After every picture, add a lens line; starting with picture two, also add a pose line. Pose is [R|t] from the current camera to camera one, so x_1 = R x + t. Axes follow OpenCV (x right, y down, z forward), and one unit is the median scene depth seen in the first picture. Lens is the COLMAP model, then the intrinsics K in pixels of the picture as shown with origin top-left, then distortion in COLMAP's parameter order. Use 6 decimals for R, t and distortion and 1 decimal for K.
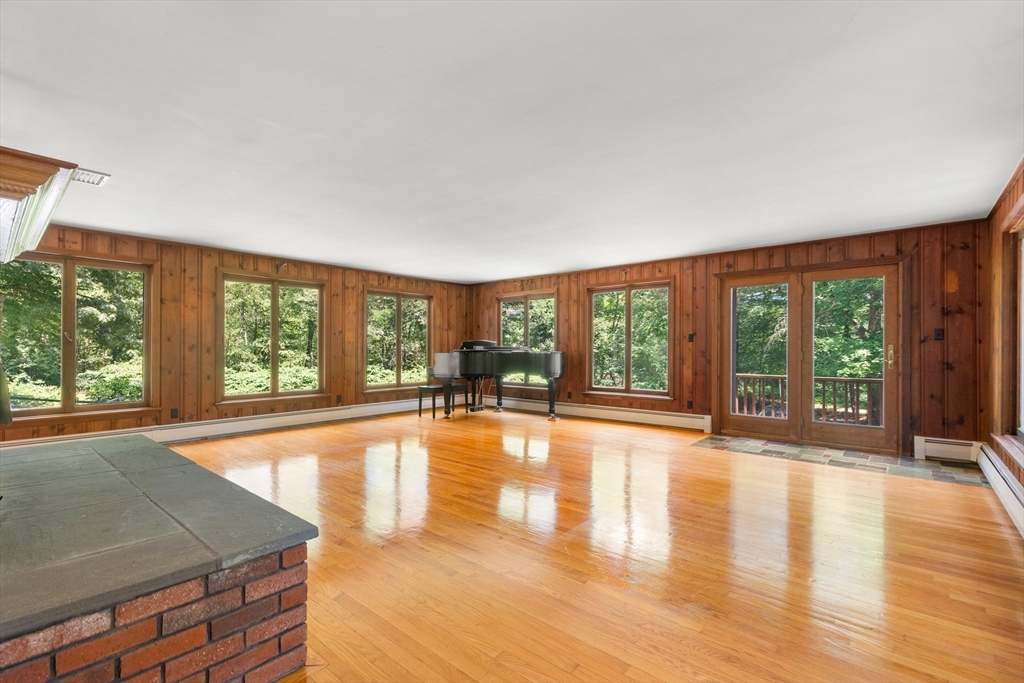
lens RADIAL K [[459.4, 0, 517.7], [0, 459.4, 345.8], [0, 0, 1]] dist [0.003190, 0.000387]
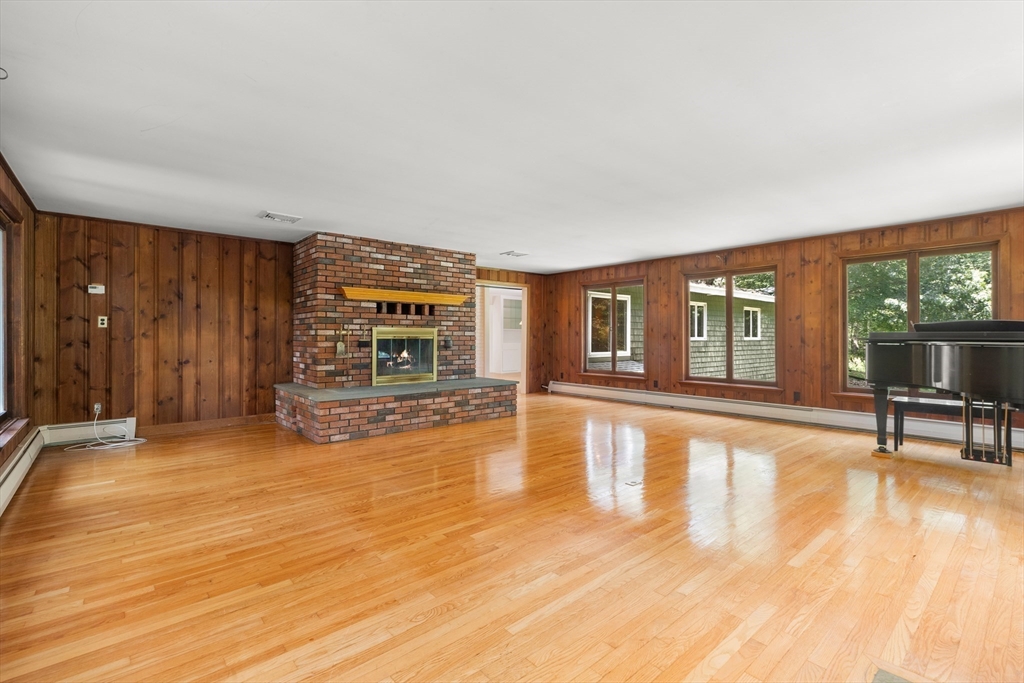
lens RADIAL K [[459.4, 0, 518.0], [0, 459.4, 336.3], [0, 0, 1]] dist [0.003190, 0.000387]
pose [[-0.138138, 0.000545, -0.990413, 0.519323], [0.006574, 0.999978, -0.000366, 0.001876], [0.990391, -0.006561, -0.138139, 0.609480]]
